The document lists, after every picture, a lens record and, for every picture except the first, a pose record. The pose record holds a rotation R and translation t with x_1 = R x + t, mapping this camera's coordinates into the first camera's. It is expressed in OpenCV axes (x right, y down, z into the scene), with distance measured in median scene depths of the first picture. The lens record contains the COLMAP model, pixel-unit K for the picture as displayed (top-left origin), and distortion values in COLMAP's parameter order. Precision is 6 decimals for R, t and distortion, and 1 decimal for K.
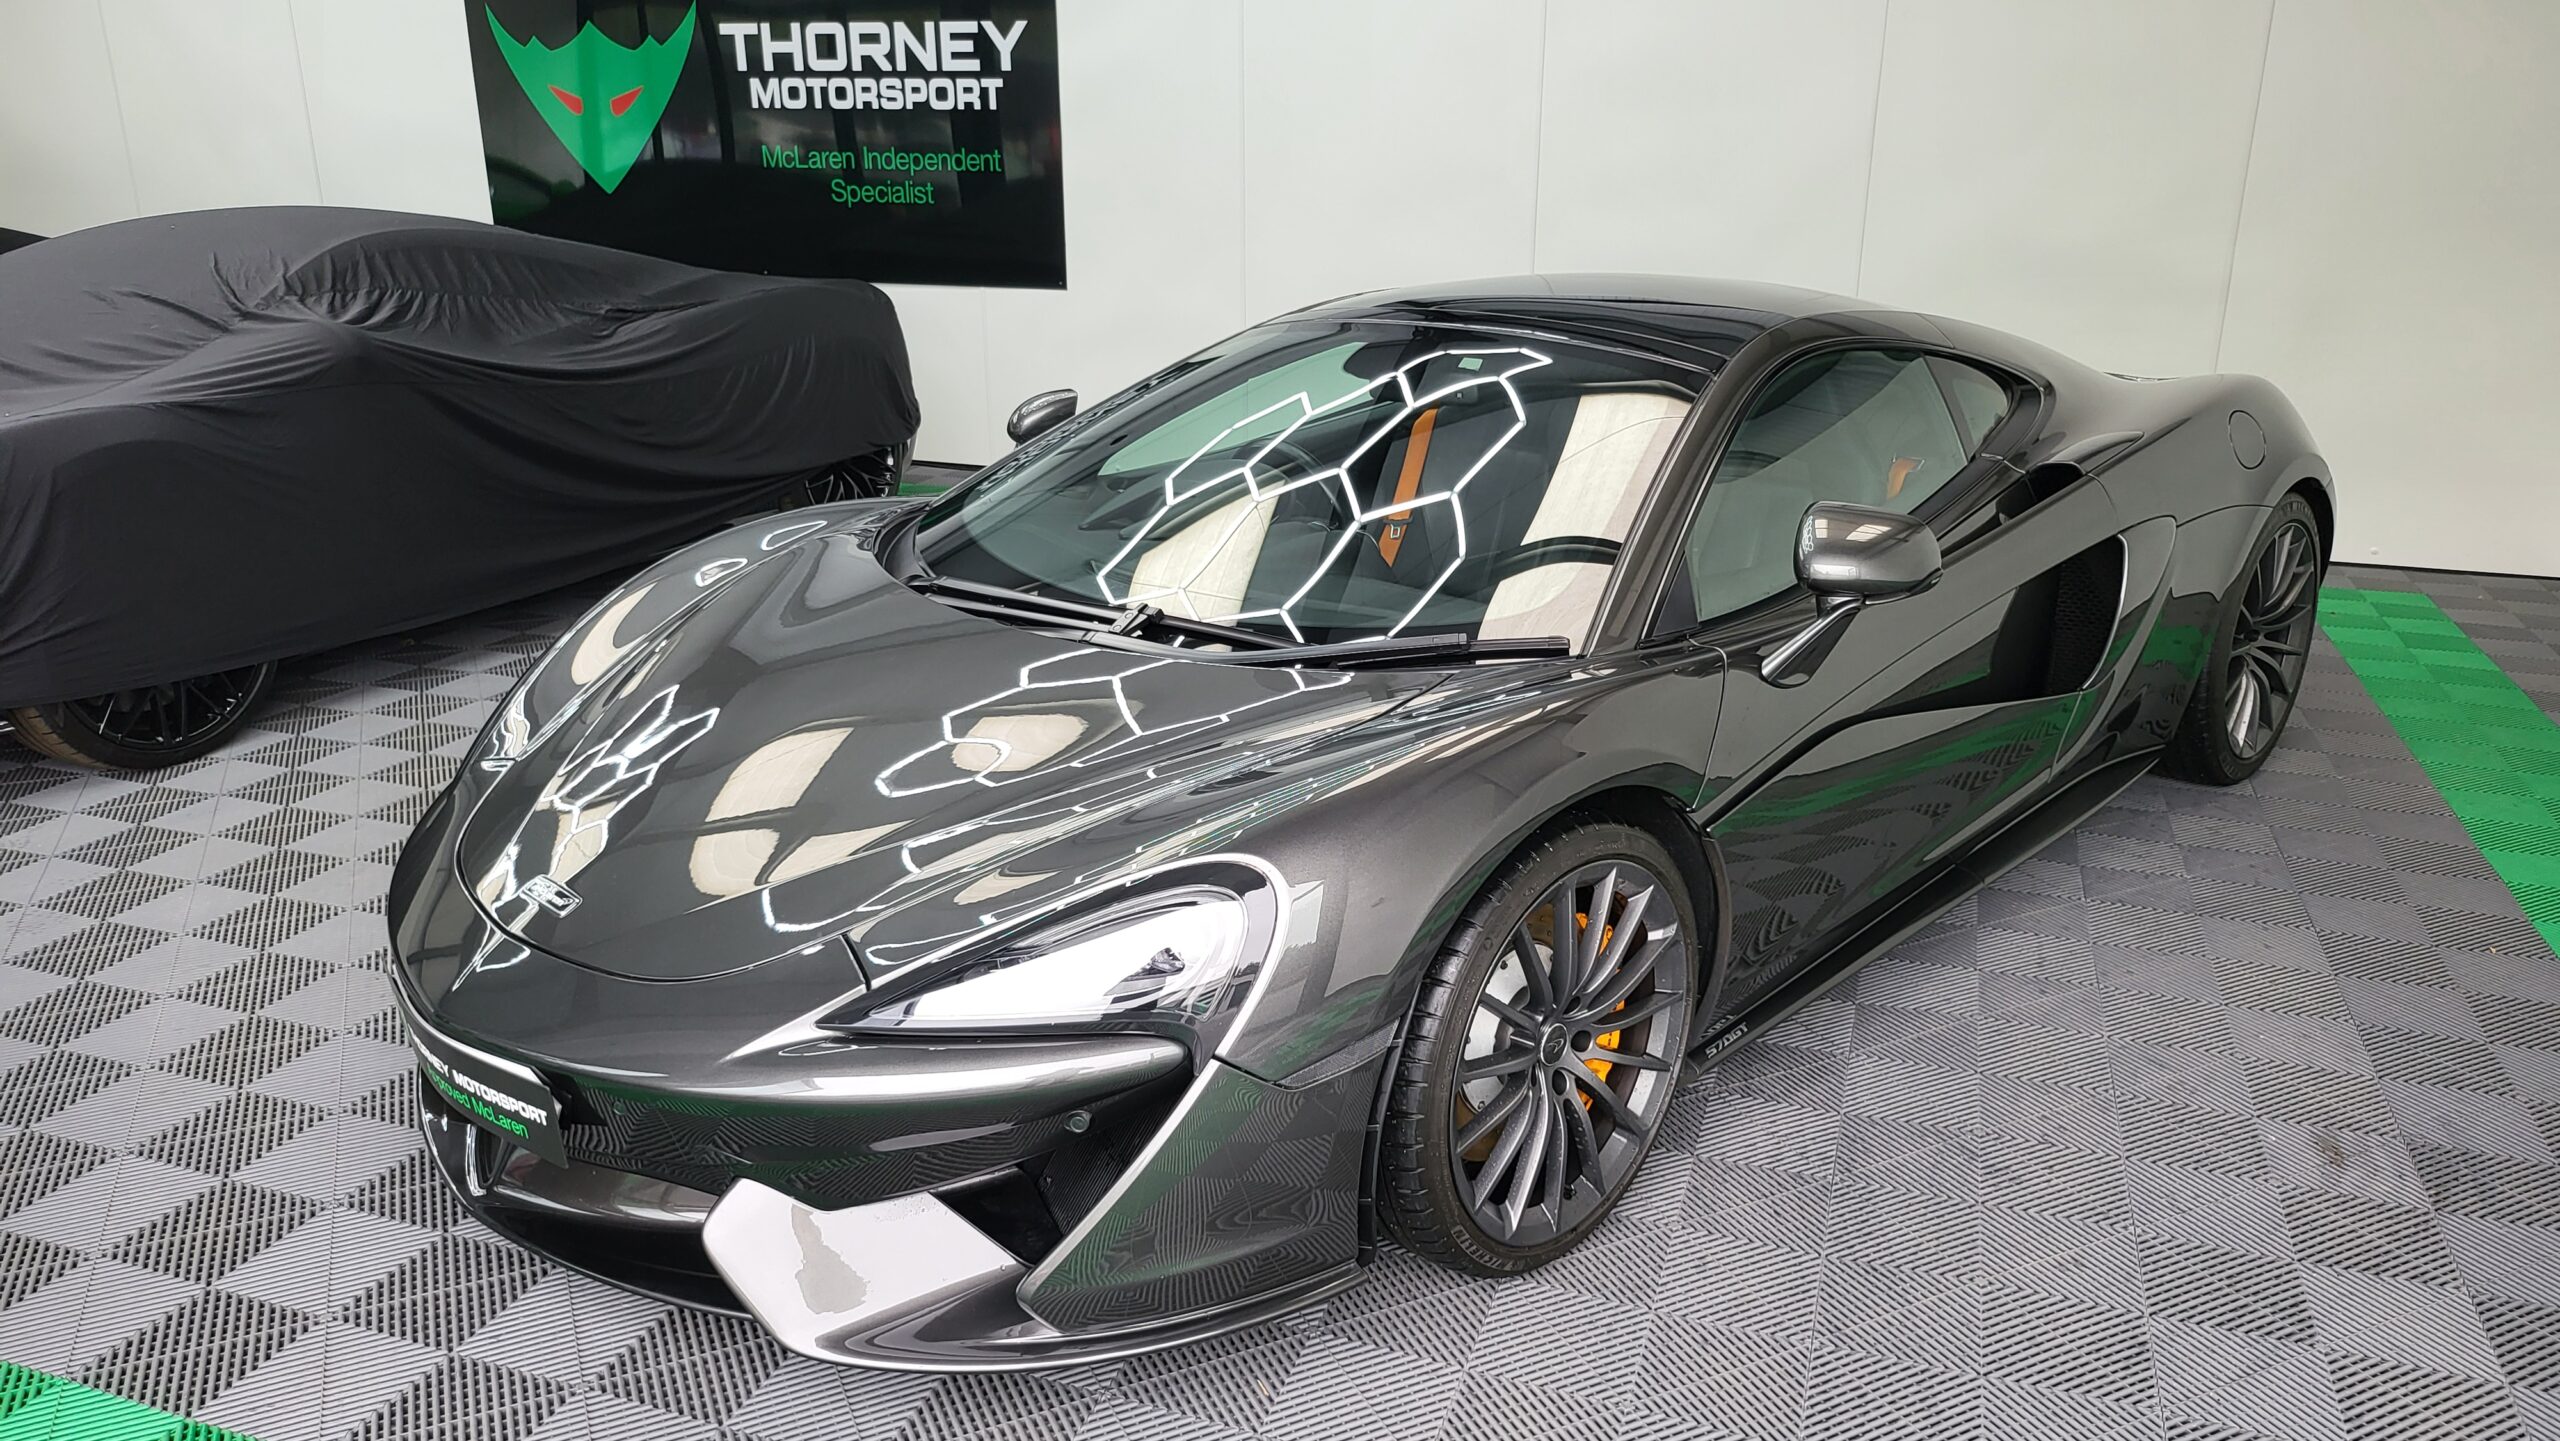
lens RADIAL K [[1835.7, 0, 1269.2], [0, 1835.7, 716.7], [0, 0, 1]] dist [0.036422, -0.028134]
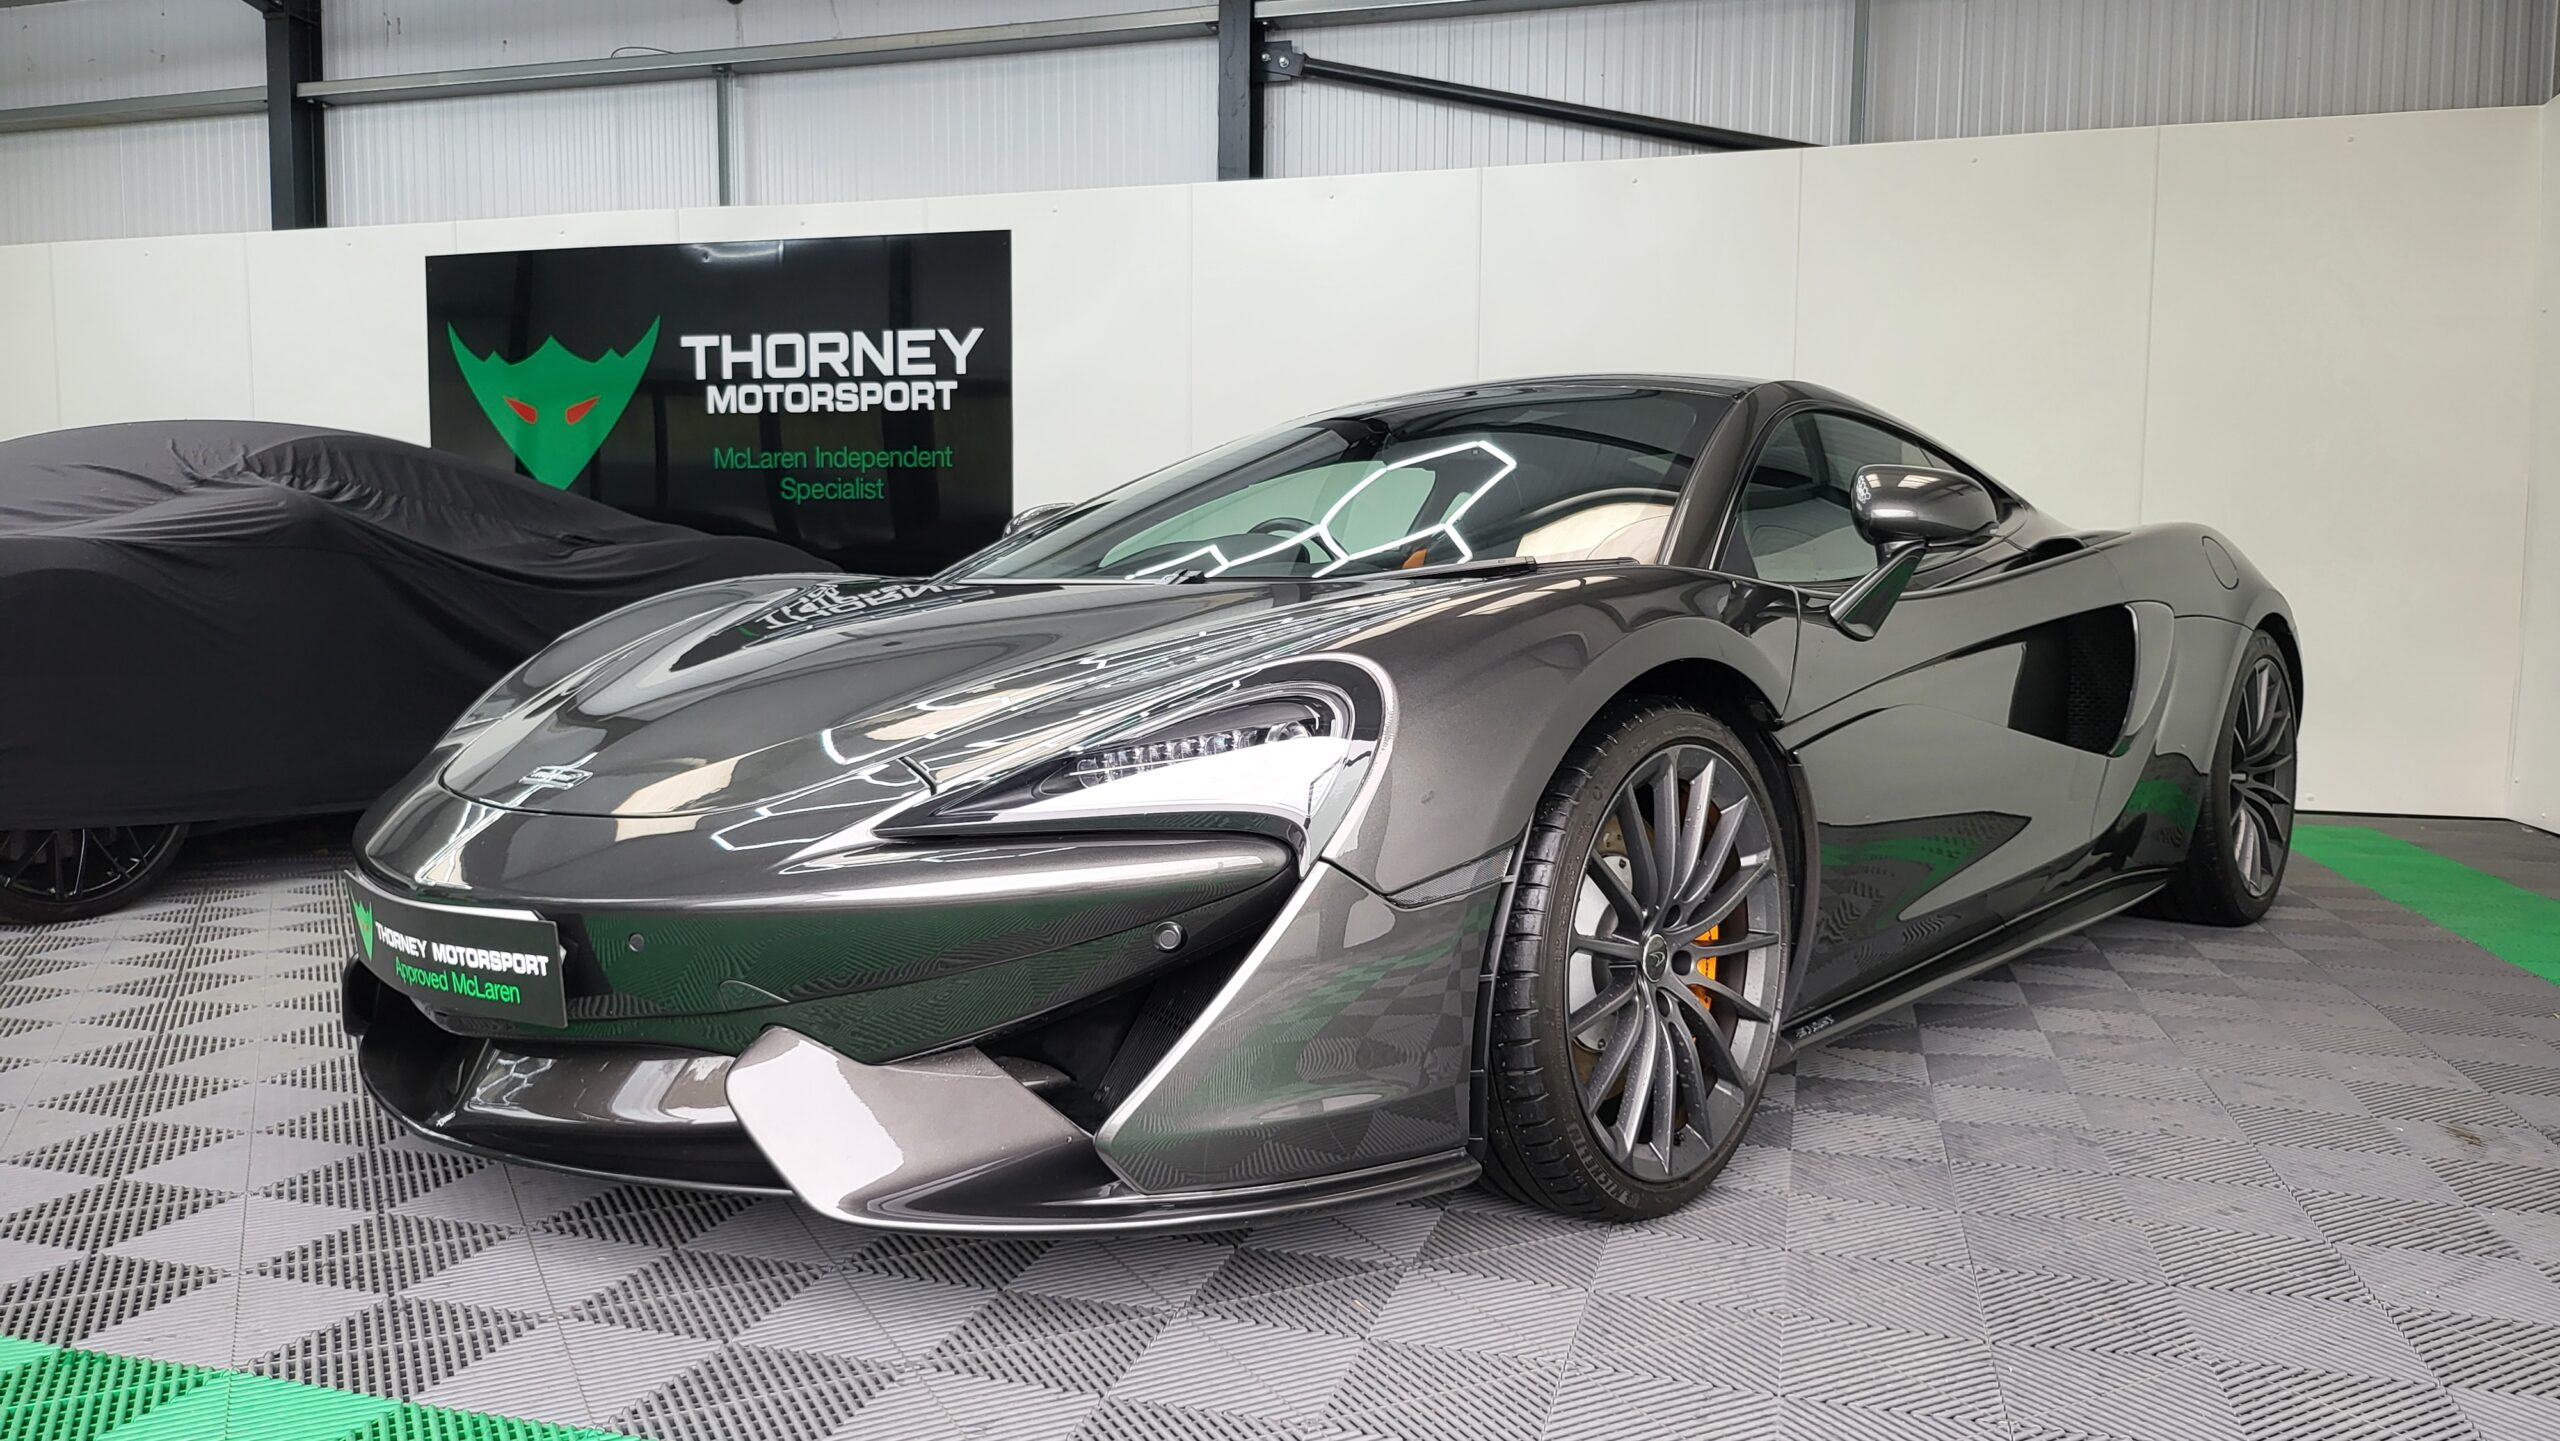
lens RADIAL K [[1835.7, 0, 1271.2], [0, 1835.7, 720.3], [0, 0, 1]] dist [0.036422, -0.028134]
pose [[0.998157, 0.003771, 0.060562, -0.053015], [0.011038, 0.970133, -0.242324, 0.163411], [-0.059667, 0.242546, 0.968303, 0.055701]]
